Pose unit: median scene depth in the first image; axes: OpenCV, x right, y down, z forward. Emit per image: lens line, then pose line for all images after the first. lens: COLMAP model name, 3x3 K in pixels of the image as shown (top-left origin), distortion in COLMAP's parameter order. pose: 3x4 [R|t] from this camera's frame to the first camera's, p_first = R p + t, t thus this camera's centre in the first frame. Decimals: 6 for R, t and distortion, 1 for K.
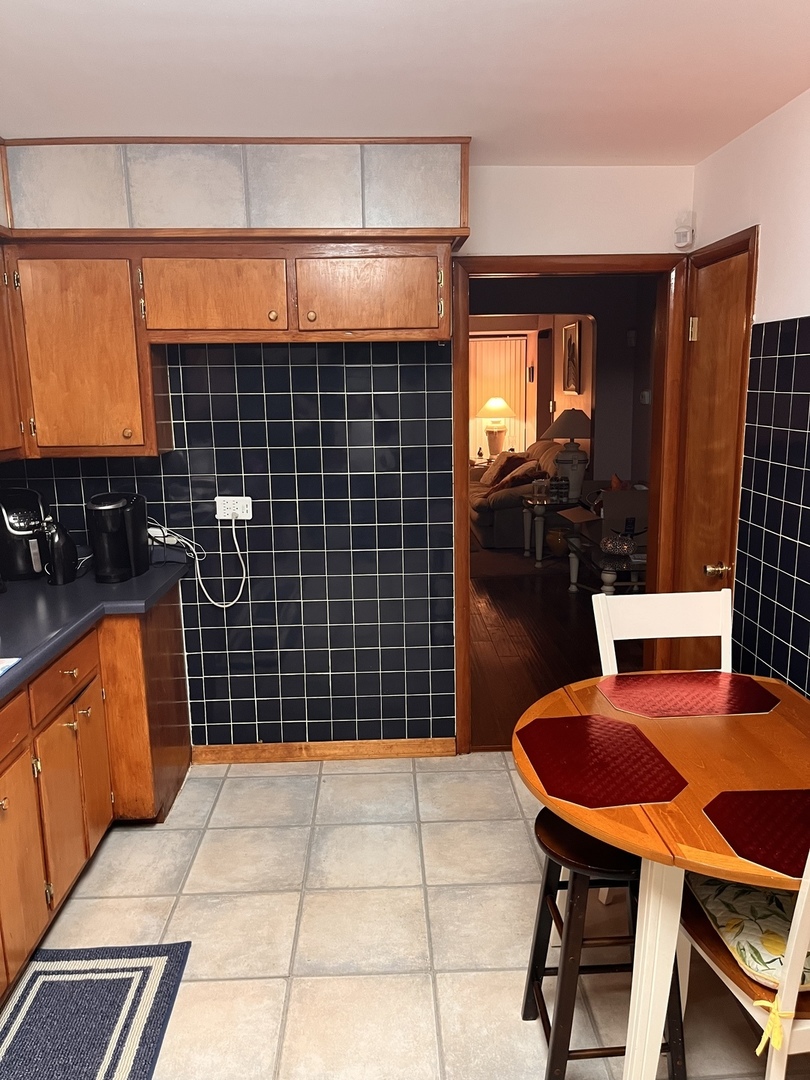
lens RADIAL K [[744.6, 0, 407.1], [0, 744.6, 515.4], [0, 0, 1]] dist [0.062003, -0.095890]
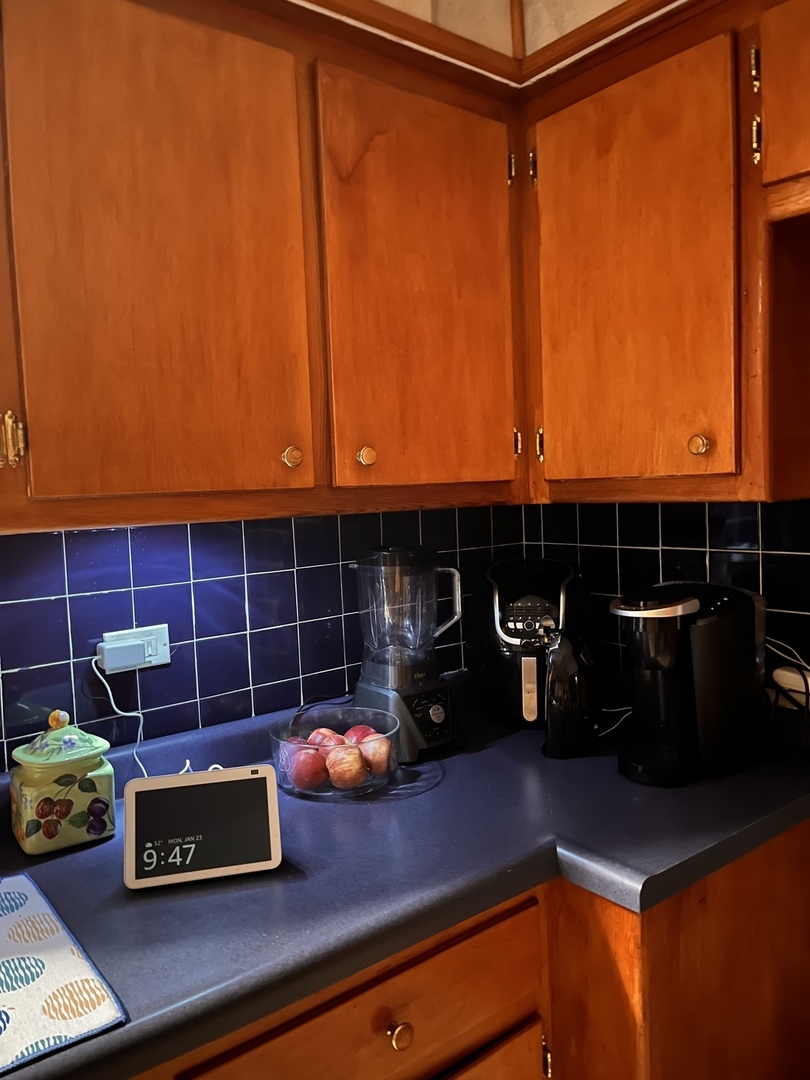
lens RADIAL K [[821.8, 0, 405.0], [0, 821.8, 540.0], [0, 0, 1]] dist [0.003419, 0.000260]
pose [[0.601226, 0.051719, -0.797404, -0.094141], [-0.120012, 0.992429, -0.026118, -0.024389], [0.790015, 0.111401, 0.602881, 0.580490]]
